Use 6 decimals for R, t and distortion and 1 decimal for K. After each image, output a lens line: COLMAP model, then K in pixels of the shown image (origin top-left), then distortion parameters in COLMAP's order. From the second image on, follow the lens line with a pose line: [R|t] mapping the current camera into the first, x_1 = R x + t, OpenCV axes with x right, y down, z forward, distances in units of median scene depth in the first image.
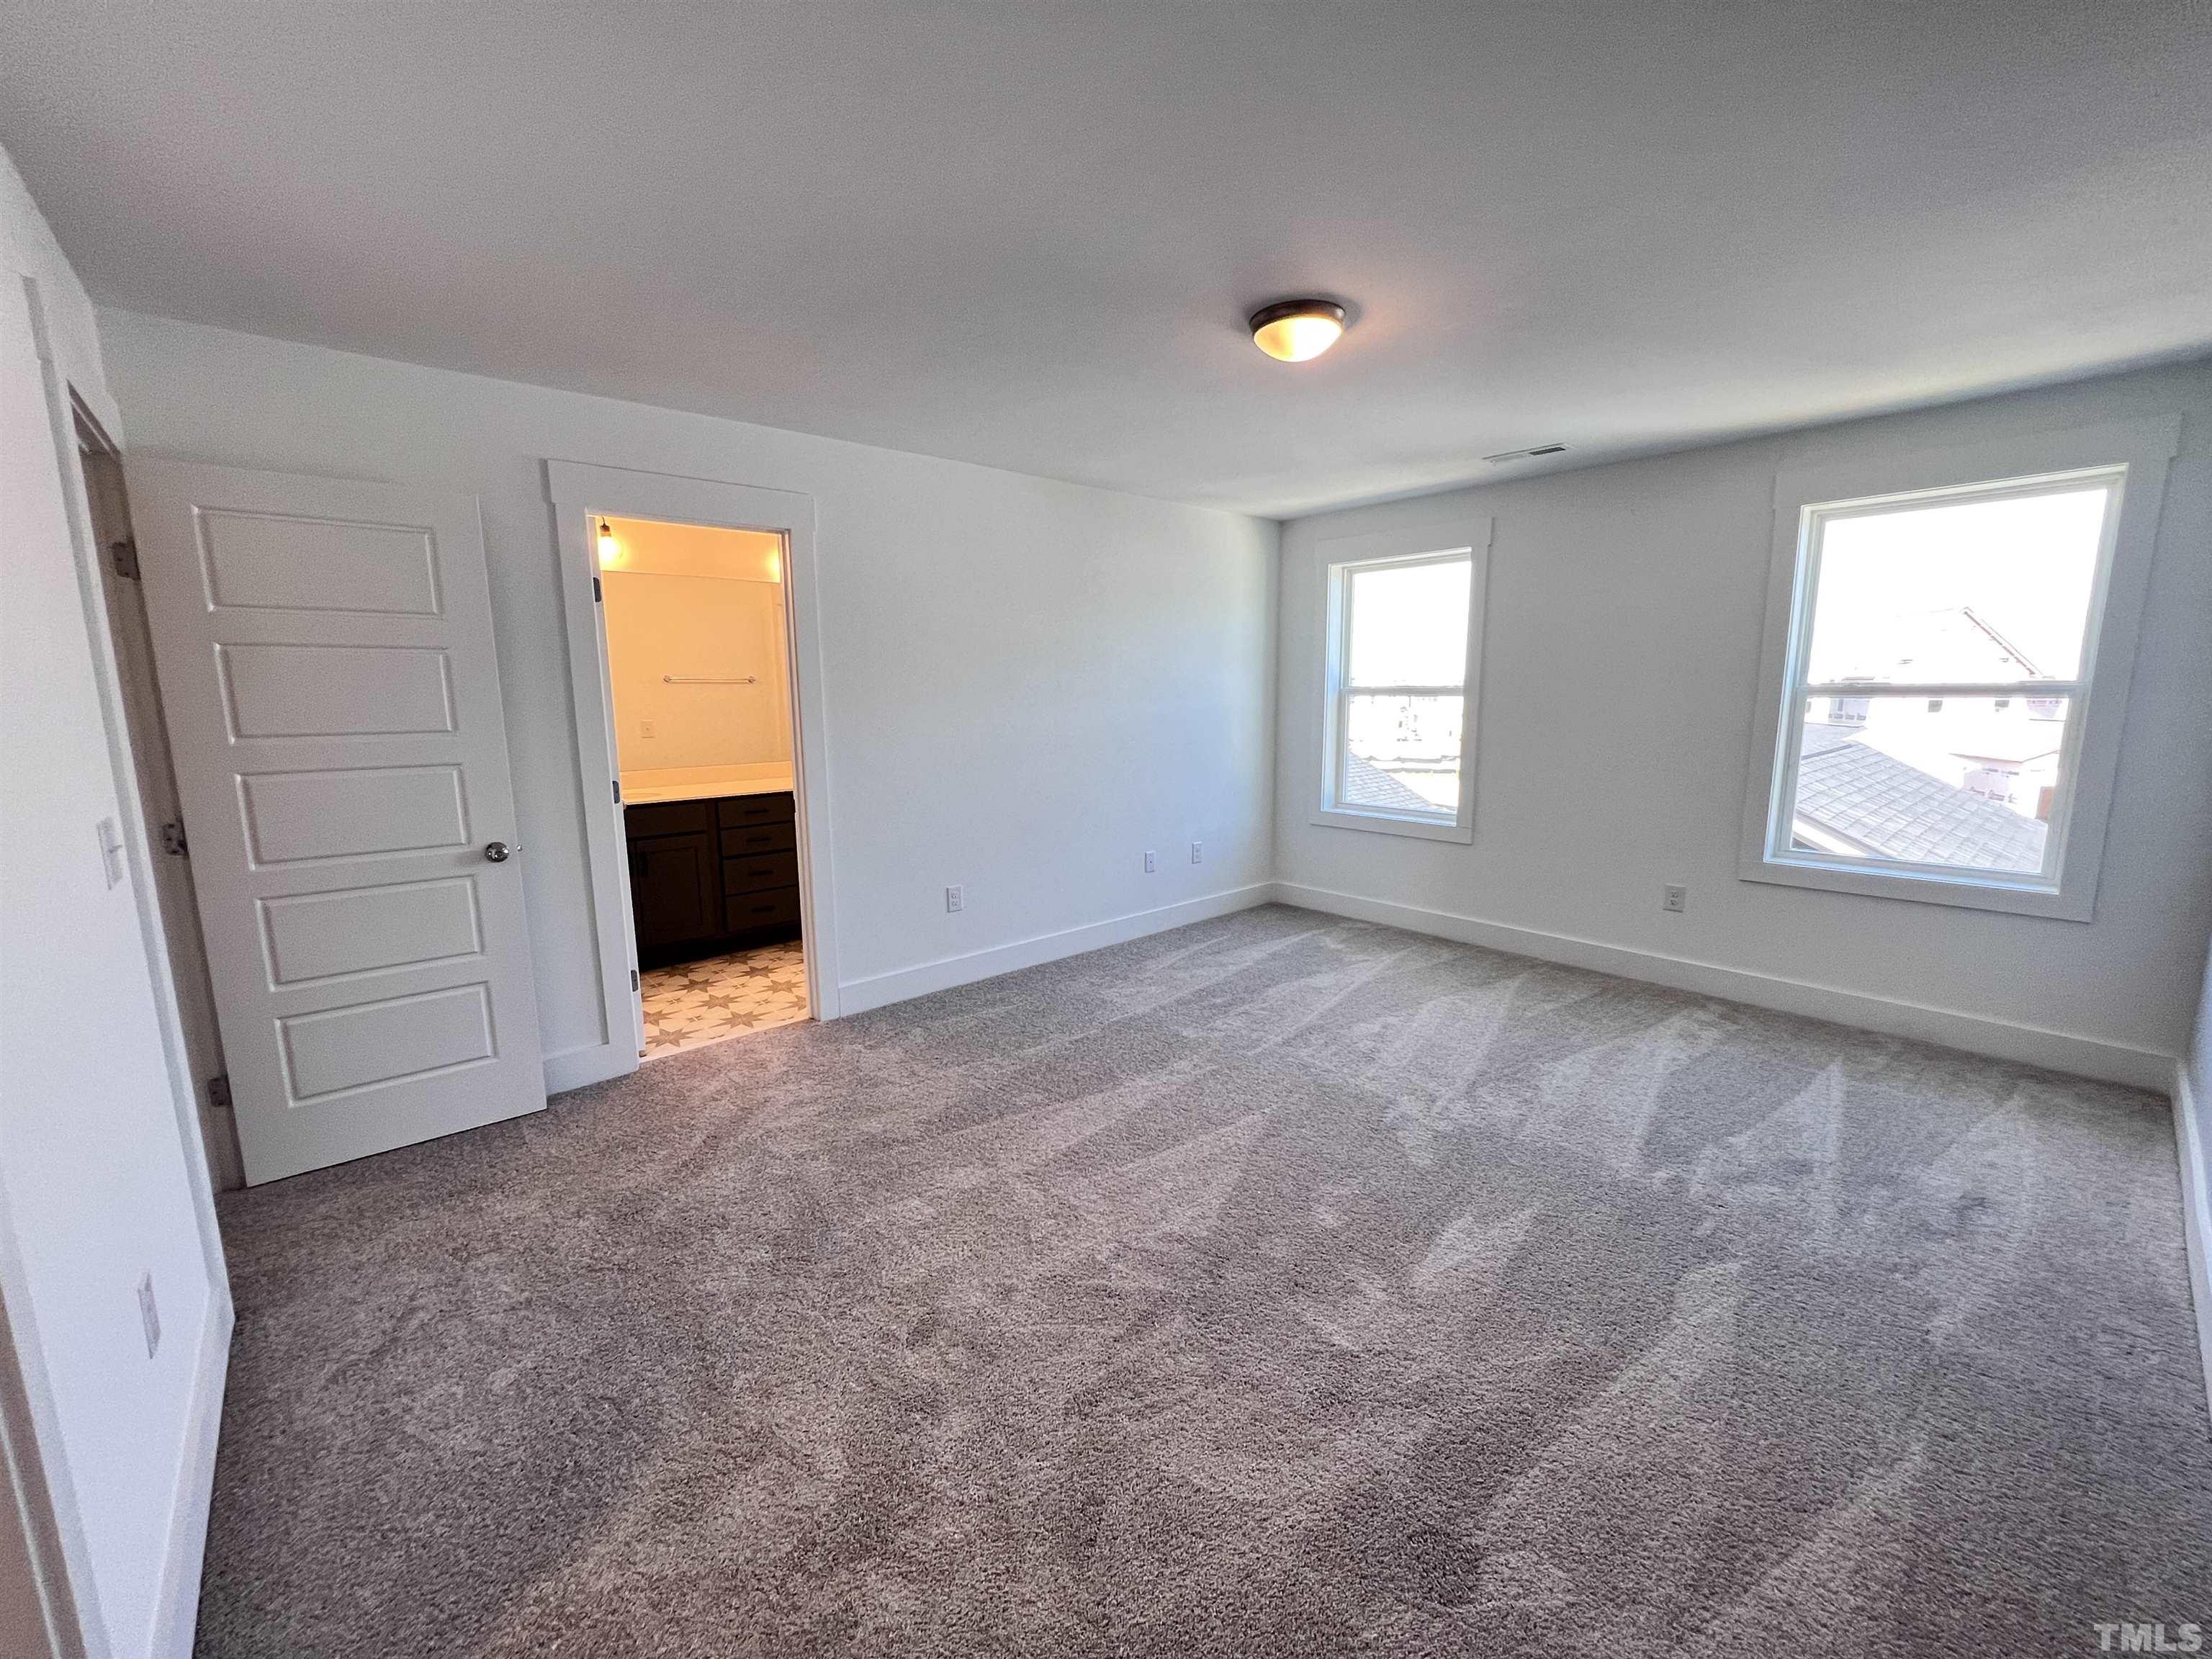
lens RADIAL K [[889.5, 0, 1102.8], [0, 889.5, 824.4], [0, 0, 1]] dist [-0.001388, -0.000431]
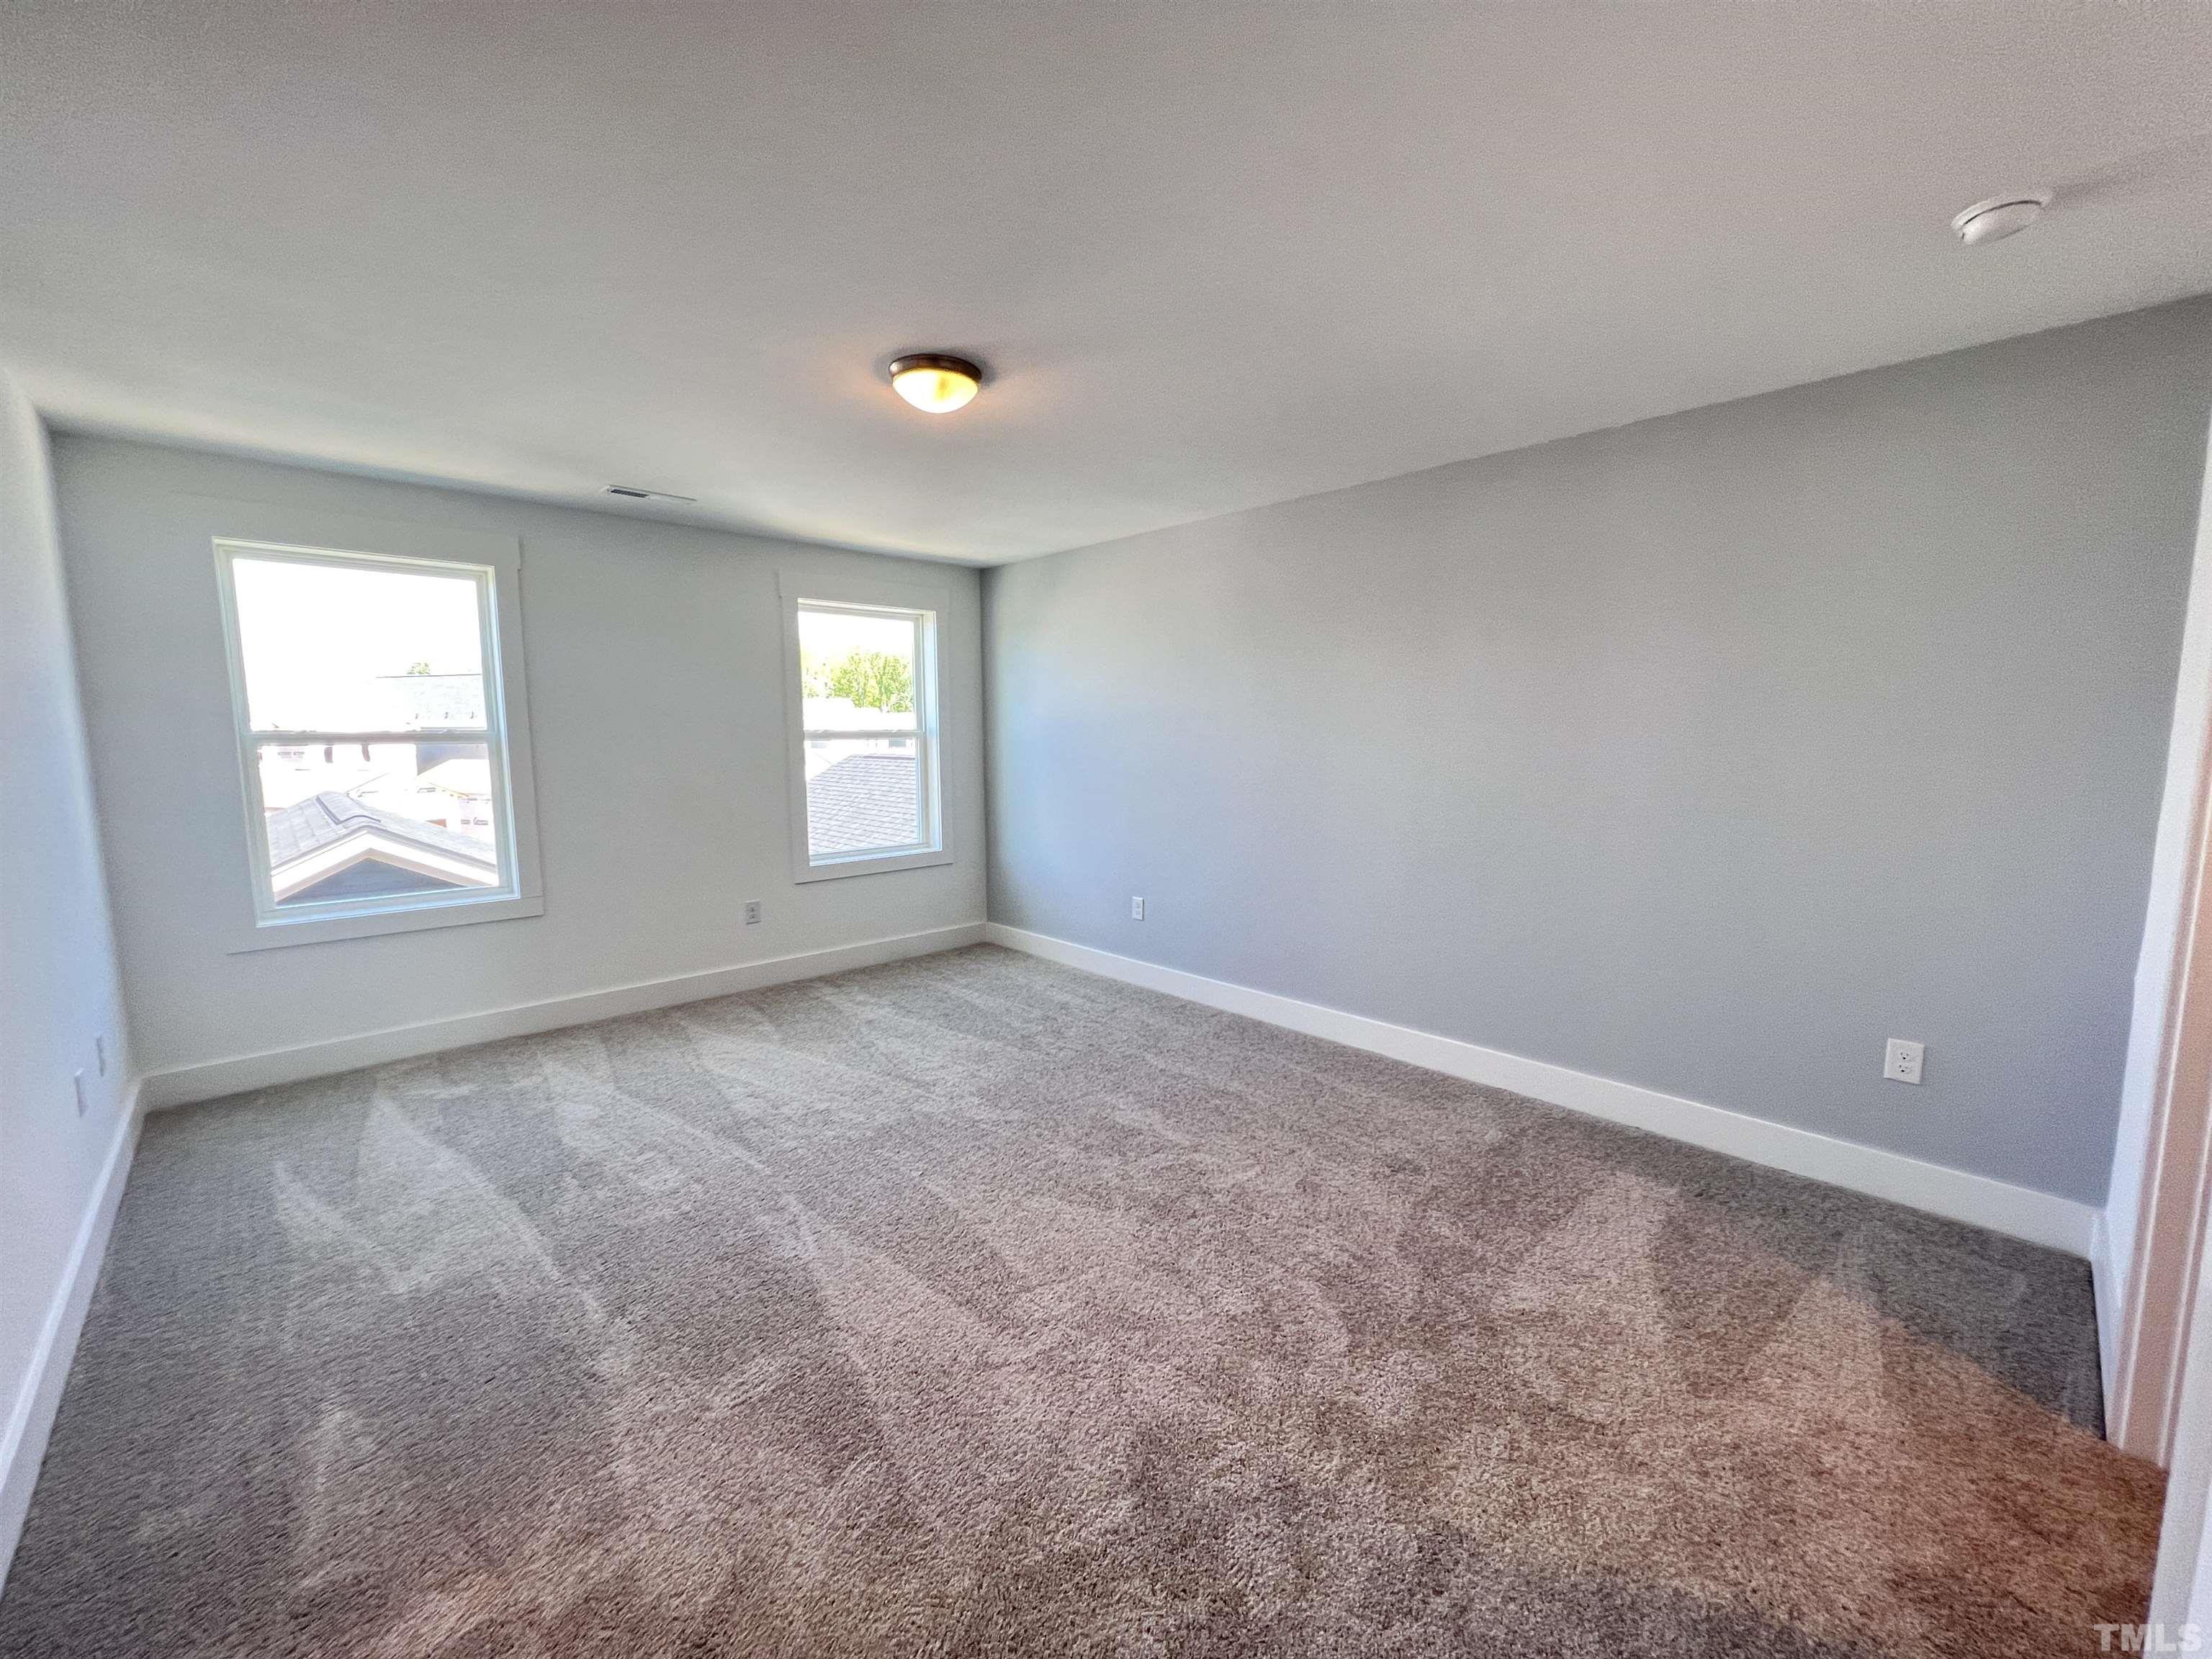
lens RADIAL K [[886.6, 0, 1102.9], [0, 886.6, 844.3], [0, 0, 1]] dist [-0.003281, 0.000952]
pose [[-0.029758, -0.121083, 0.992196, -0.516304], [0.154733, 0.980112, 0.124249, -0.079050], [-0.987508, 0.157222, -0.010431, 0.534650]]
